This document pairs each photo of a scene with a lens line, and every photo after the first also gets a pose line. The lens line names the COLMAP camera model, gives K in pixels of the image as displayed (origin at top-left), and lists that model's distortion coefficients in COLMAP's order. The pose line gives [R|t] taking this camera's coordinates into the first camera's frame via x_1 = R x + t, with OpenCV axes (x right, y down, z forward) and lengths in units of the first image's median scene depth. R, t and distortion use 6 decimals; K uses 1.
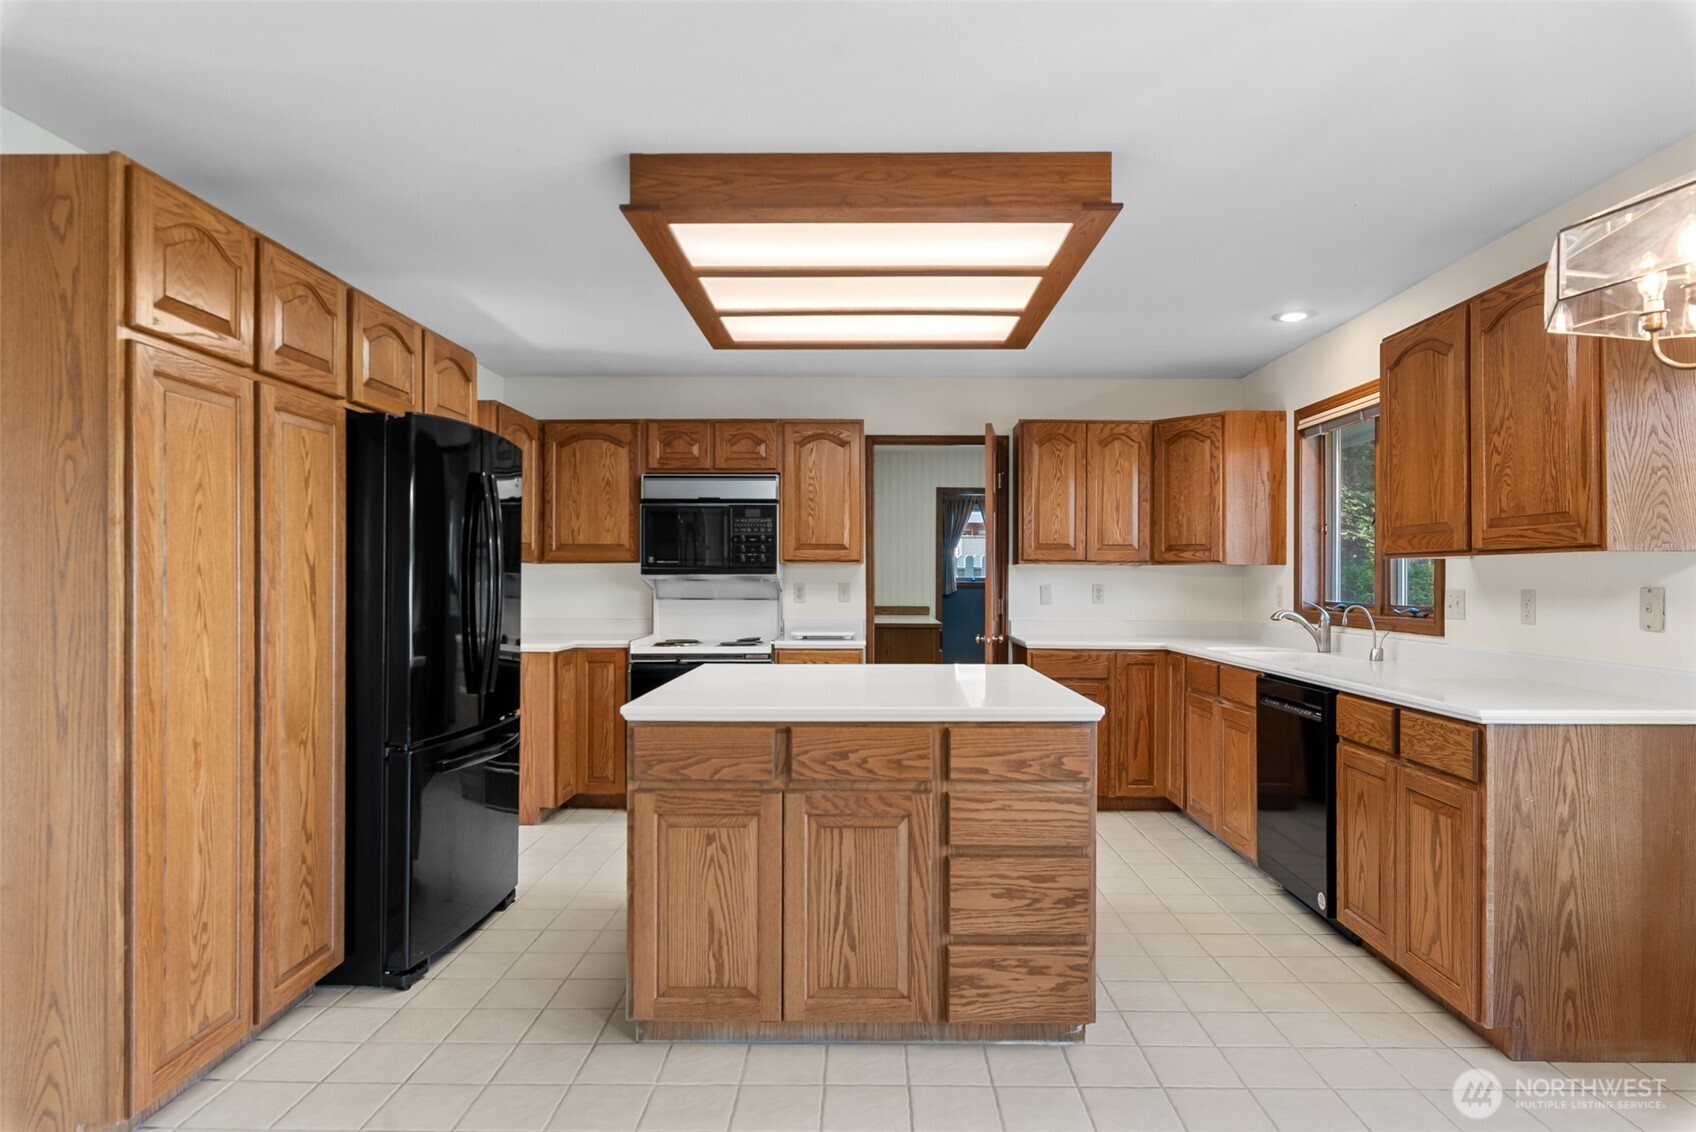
lens RADIAL K [[990.2, 0, 864.4], [0, 990.2, 576.6], [0, 0, 1]] dist [0.002161, 0.000226]
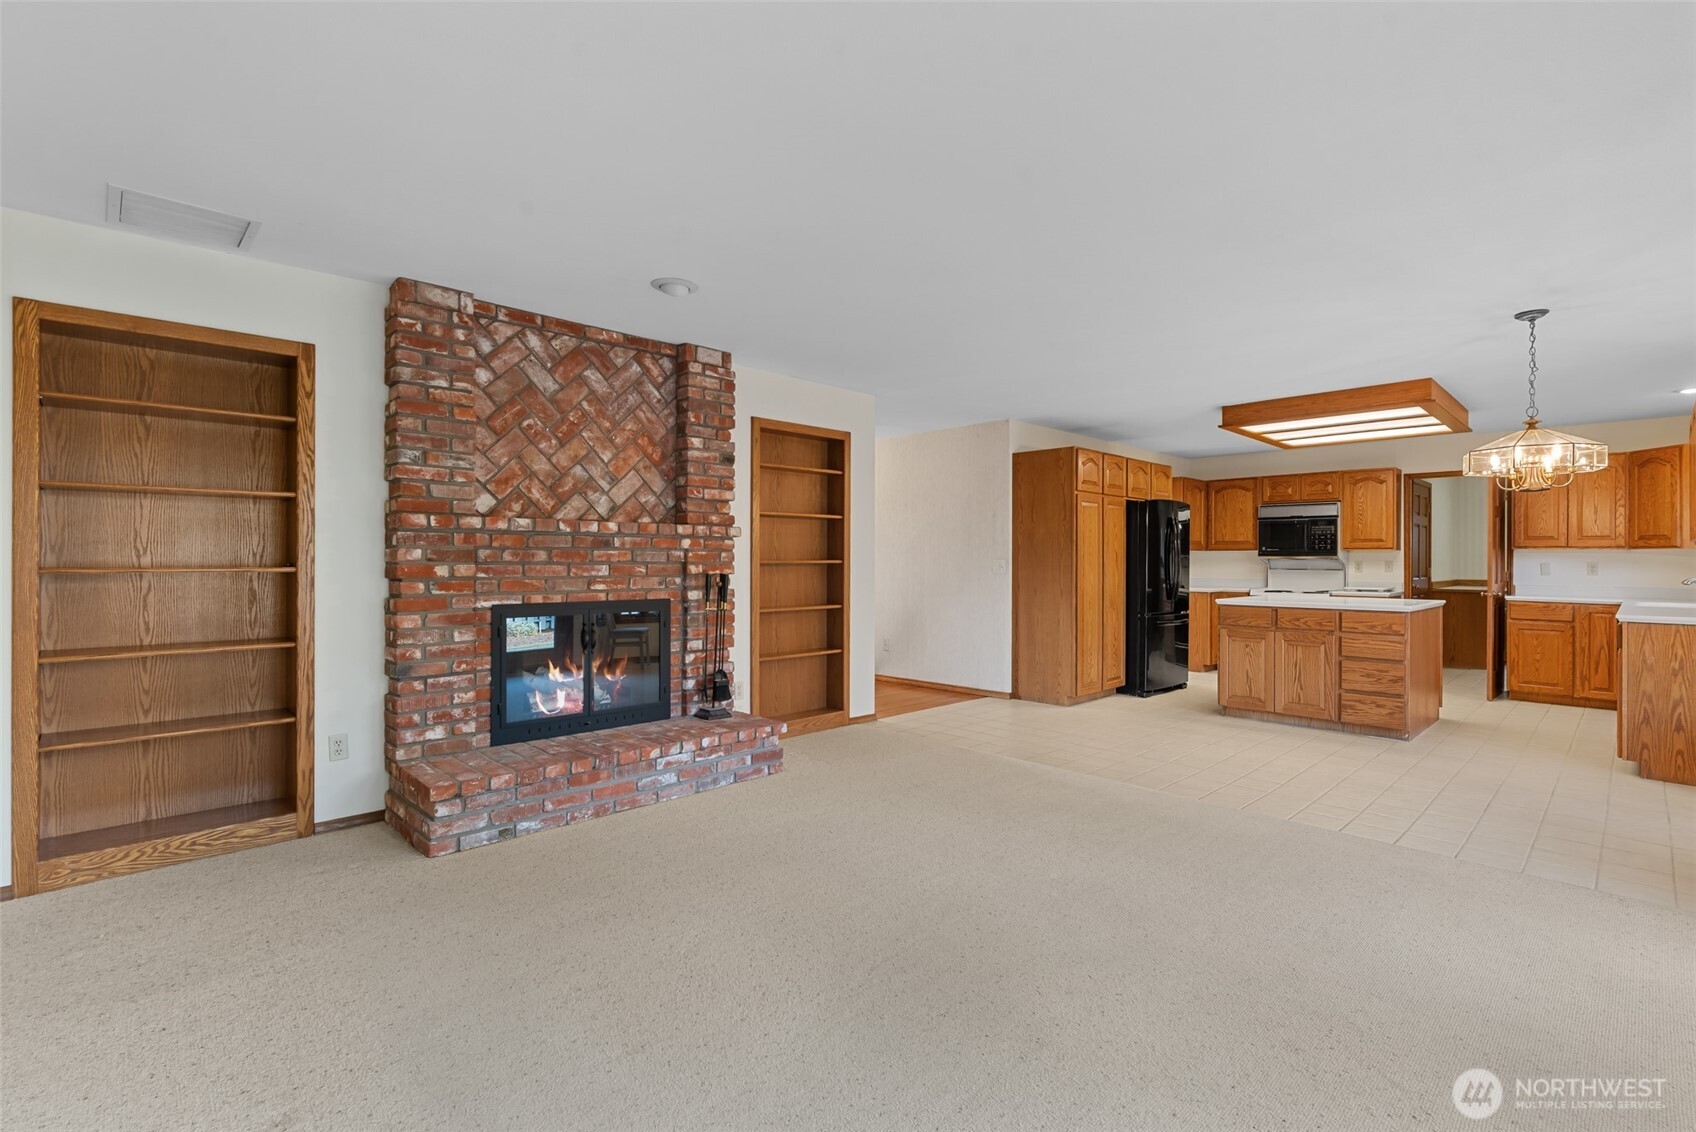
lens RADIAL K [[804.5, 0, 851.4], [0, 804.5, 563.1], [0, 0, 1]] dist [-0.002160, 0.000870]
pose [[0.716419, 0.003903, -0.697660, 0.550751], [-0.001707, 0.999991, 0.003841, 0.012278], [0.697668, -0.001561, 0.716419, -1.258001]]
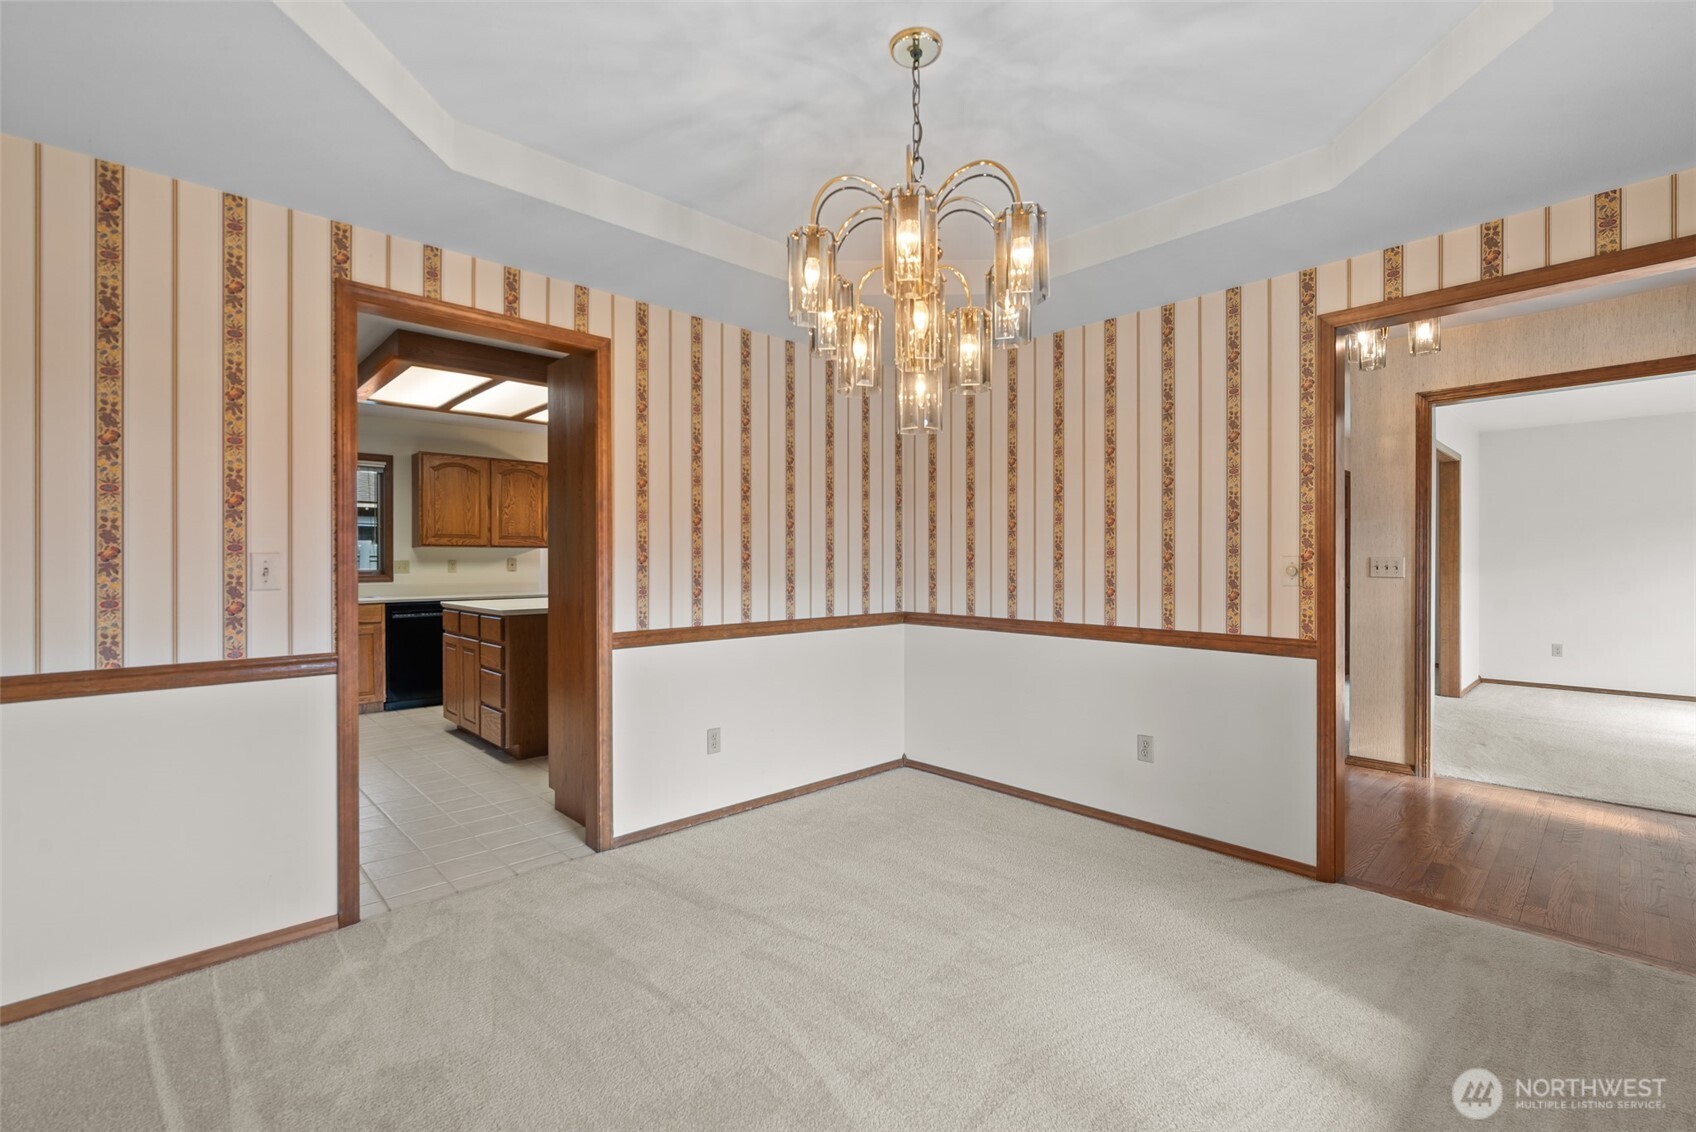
lens RADIAL K [[737.4, 0, 864.7], [0, 737.4, 566.9], [0, 0, 1]] dist [-0.002217, -0.000002]
pose [[-0.694958, -0.000694, 0.719050, -1.754190], [0.004159, 0.999979, 0.004985, 0.029713], [-0.719039, 0.006455, -0.694940, 1.785882]]
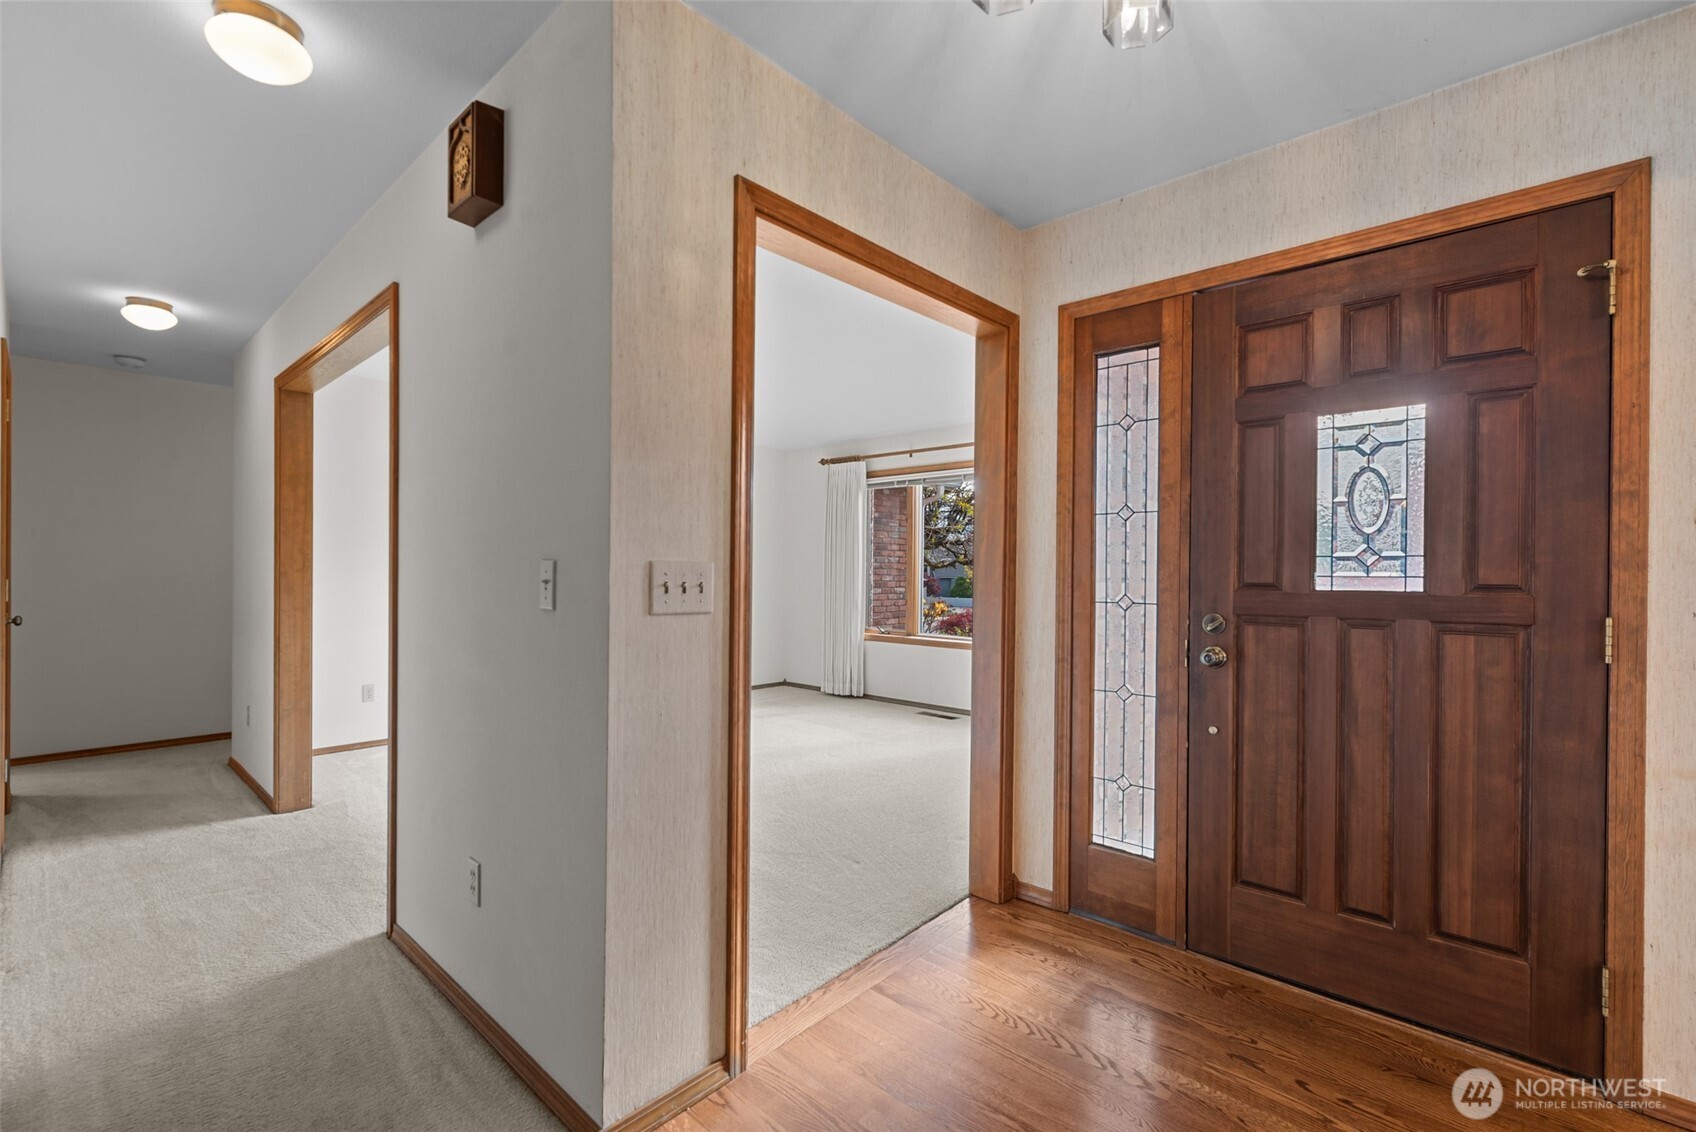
lens RADIAL K [[737.4, 0, 849.4], [0, 737.4, 571.6], [0, 0, 1]] dist [-0.002217, -0.000002]
pose [[-0.672633, -0.000401, -0.739976, -1.465113], [-0.004593, 0.999983, 0.003634, 0.028484], [0.739962, 0.005843, -0.672624, 1.229691]]
